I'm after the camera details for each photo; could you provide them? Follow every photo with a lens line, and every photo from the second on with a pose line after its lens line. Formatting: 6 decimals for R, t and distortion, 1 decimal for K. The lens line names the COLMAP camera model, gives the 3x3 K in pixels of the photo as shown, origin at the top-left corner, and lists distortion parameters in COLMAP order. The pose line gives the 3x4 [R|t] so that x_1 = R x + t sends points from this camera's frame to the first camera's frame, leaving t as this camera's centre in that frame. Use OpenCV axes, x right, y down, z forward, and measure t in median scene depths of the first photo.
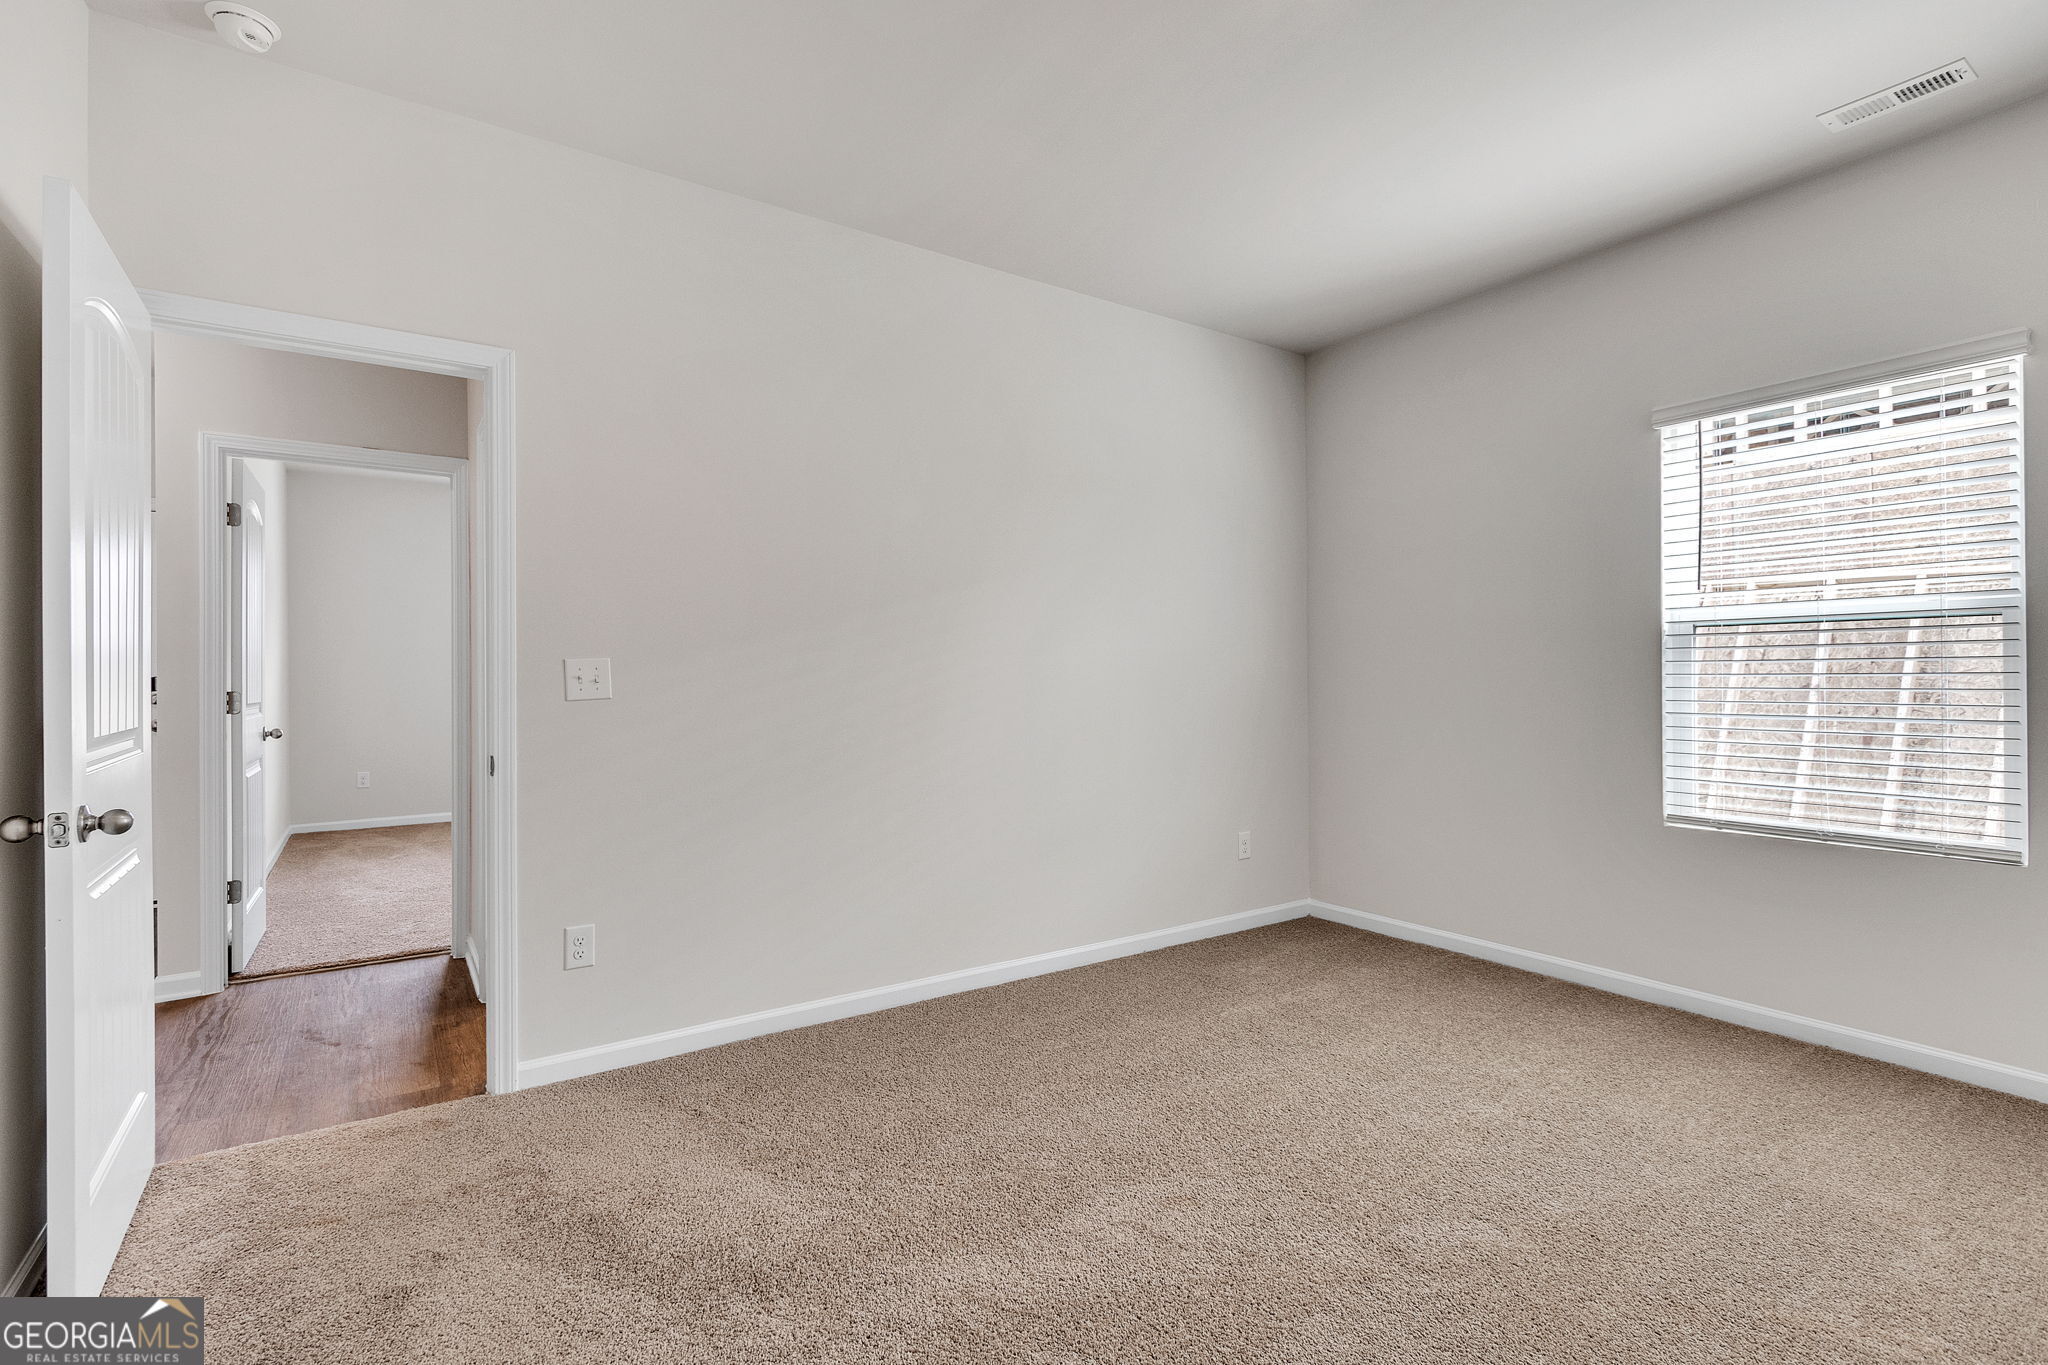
lens RADIAL K [[931.7, 0, 1006.3], [0, 931.7, 675.6], [0, 0, 1]] dist [0.002541, -0.000868]
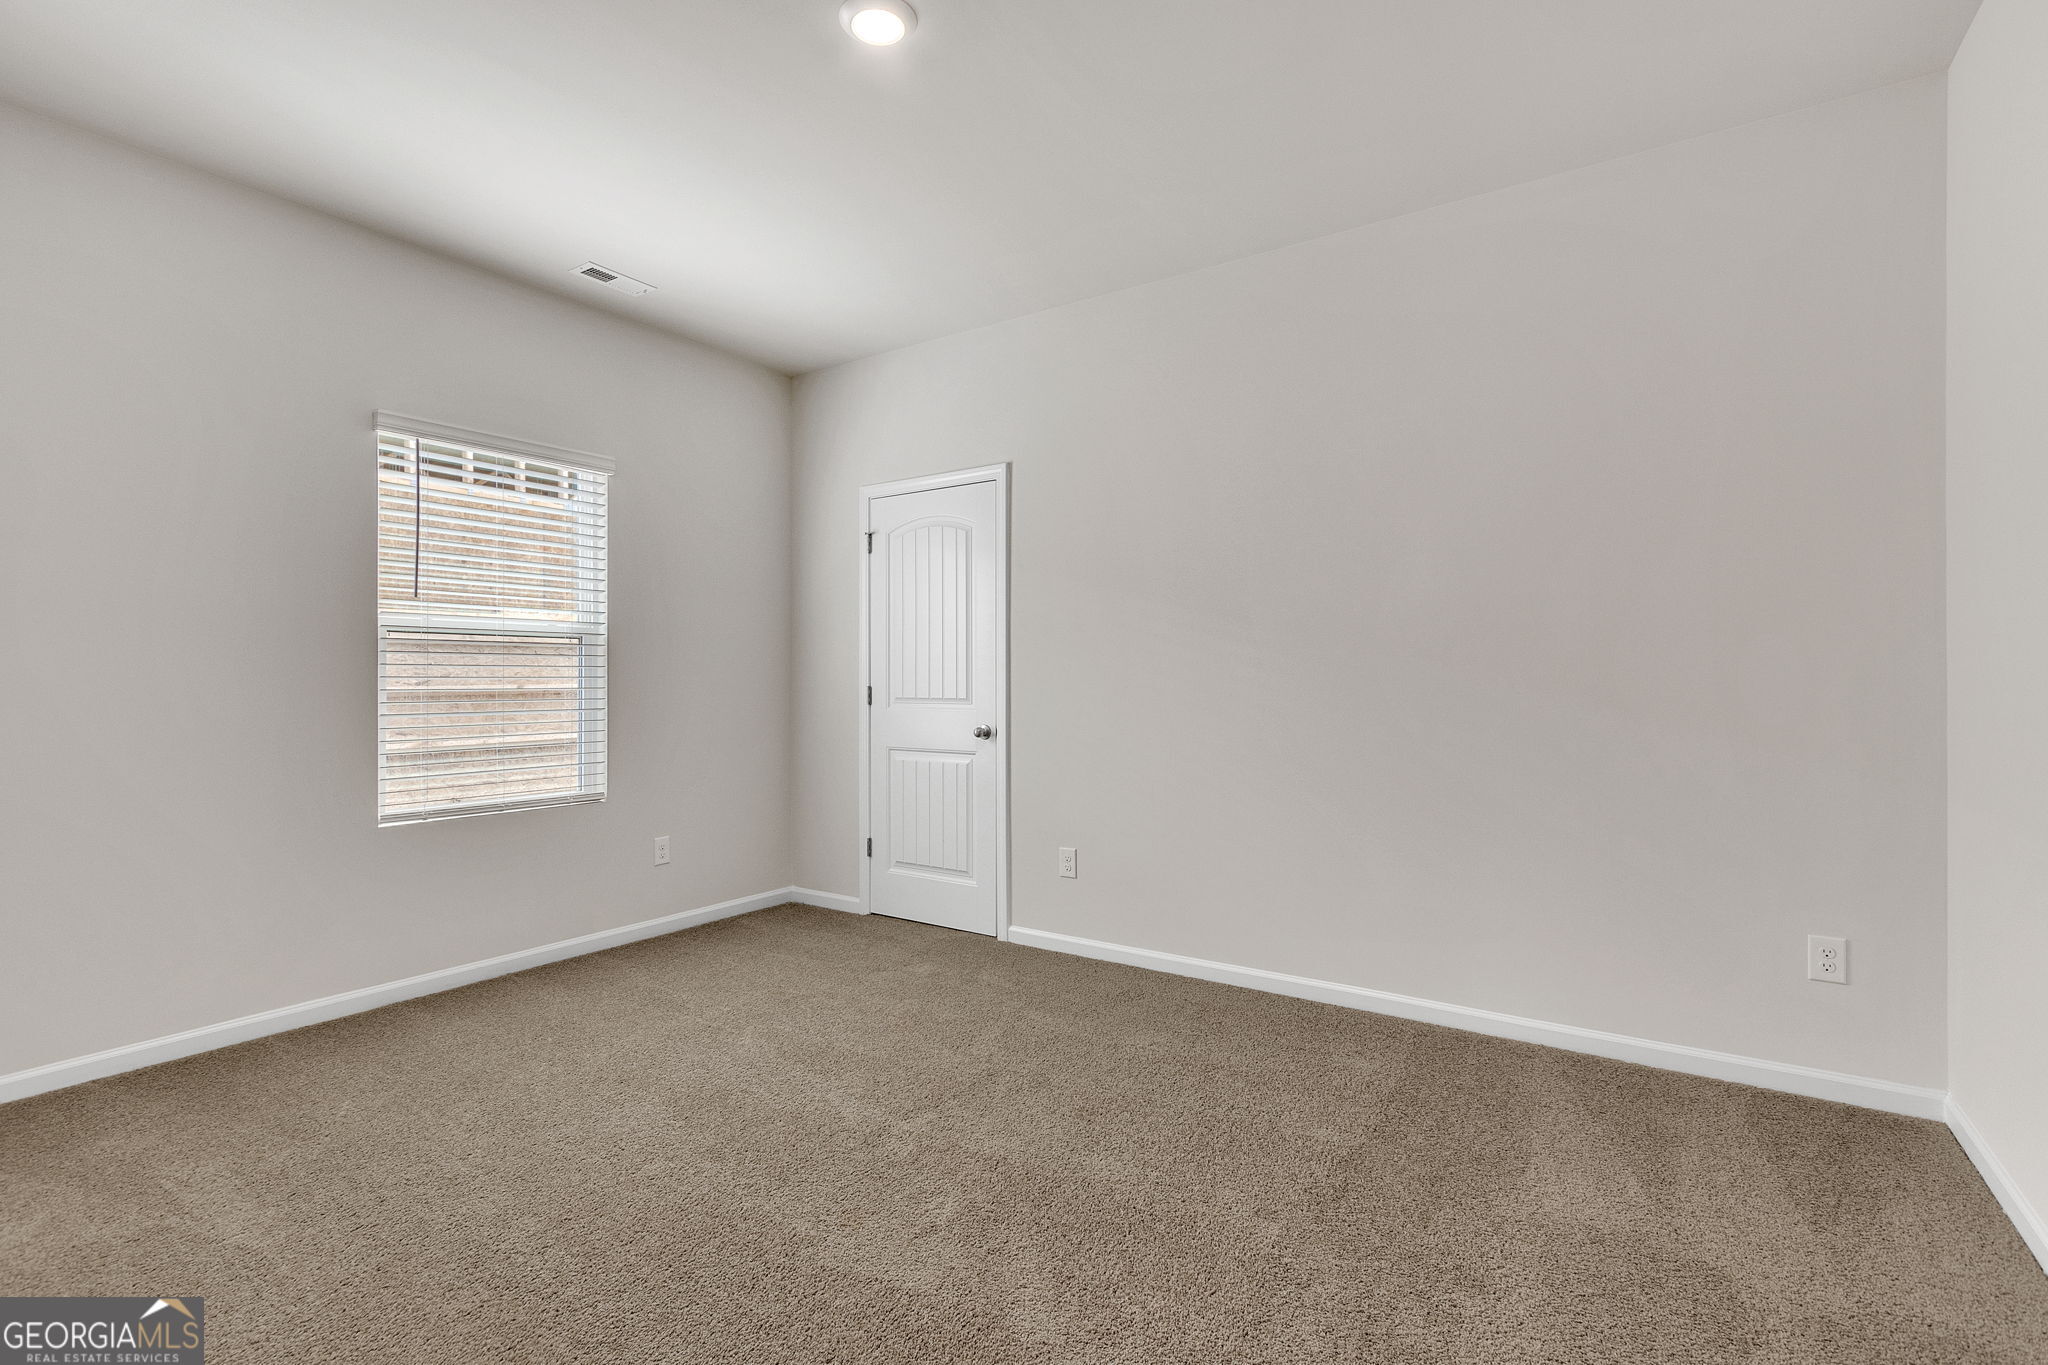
lens RADIAL K [[931.7, 0, 1006.3], [0, 931.7, 675.6], [0, 0, 1]] dist [0.002541, -0.000868]
pose [[-0.363675, 0.006277, 0.931505, -0.556719], [0.001128, 0.999980, -0.006298, 0.004934], [-0.931525, -0.001239, -0.363674, 0.860054]]
